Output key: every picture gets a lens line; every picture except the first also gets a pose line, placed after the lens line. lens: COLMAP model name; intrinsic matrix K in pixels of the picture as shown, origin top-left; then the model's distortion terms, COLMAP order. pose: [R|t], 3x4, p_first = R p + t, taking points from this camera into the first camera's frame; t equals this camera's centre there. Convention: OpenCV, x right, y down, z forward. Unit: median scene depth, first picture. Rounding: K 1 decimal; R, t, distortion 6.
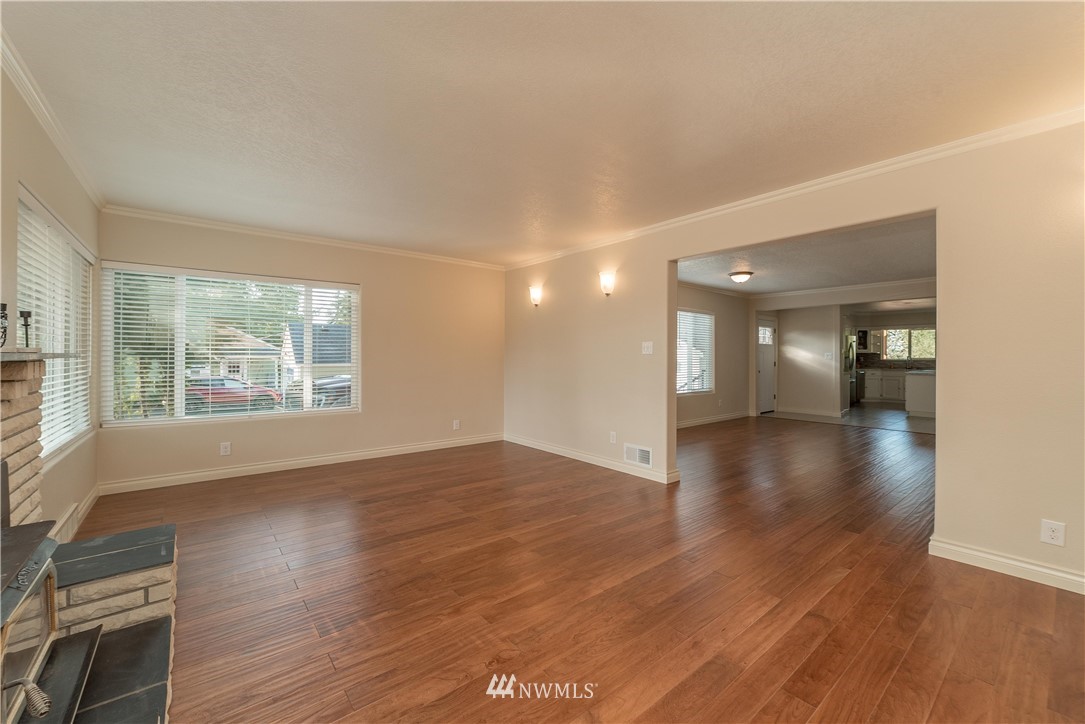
lens RADIAL K [[421.2, 0, 547.6], [0, 421.2, 359.8], [0, 0, 1]] dist [-0.003011, -0.000102]
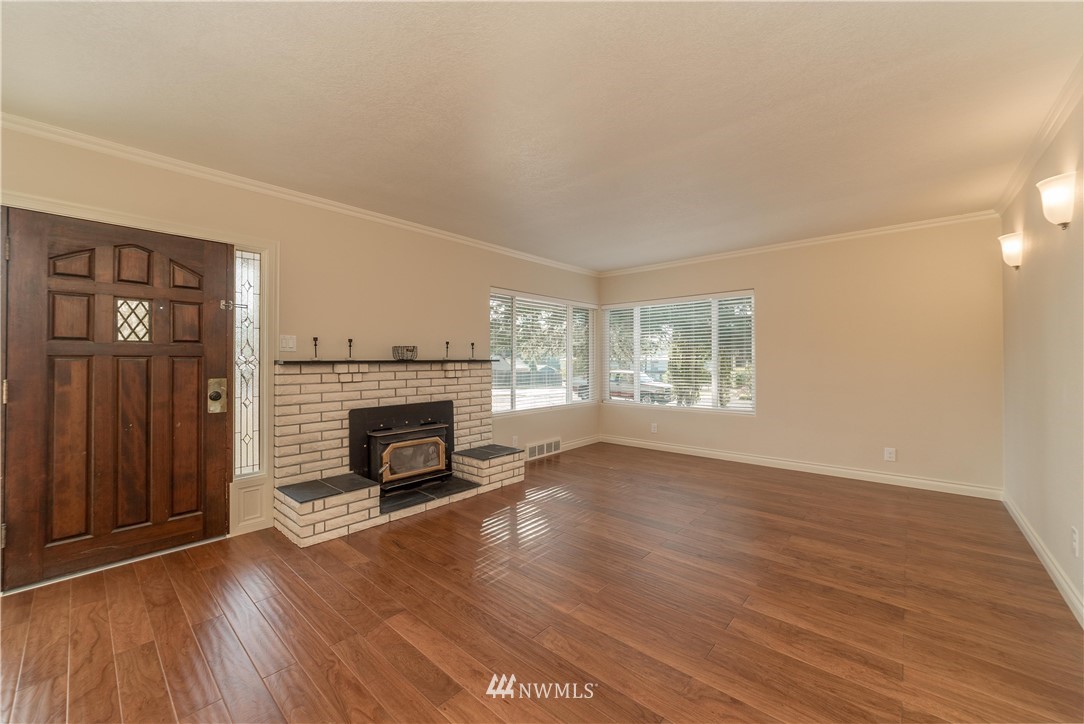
lens RADIAL K [[420.8, 0, 547.7], [0, 420.8, 361.4], [0, 0, 1]] dist [-0.003011, -0.000102]
pose [[0.188865, -0.001523, -0.982002, 0.578194], [-0.002802, 0.999994, -0.002090, -0.002241], [0.981999, 0.003146, 0.188860, 0.436805]]
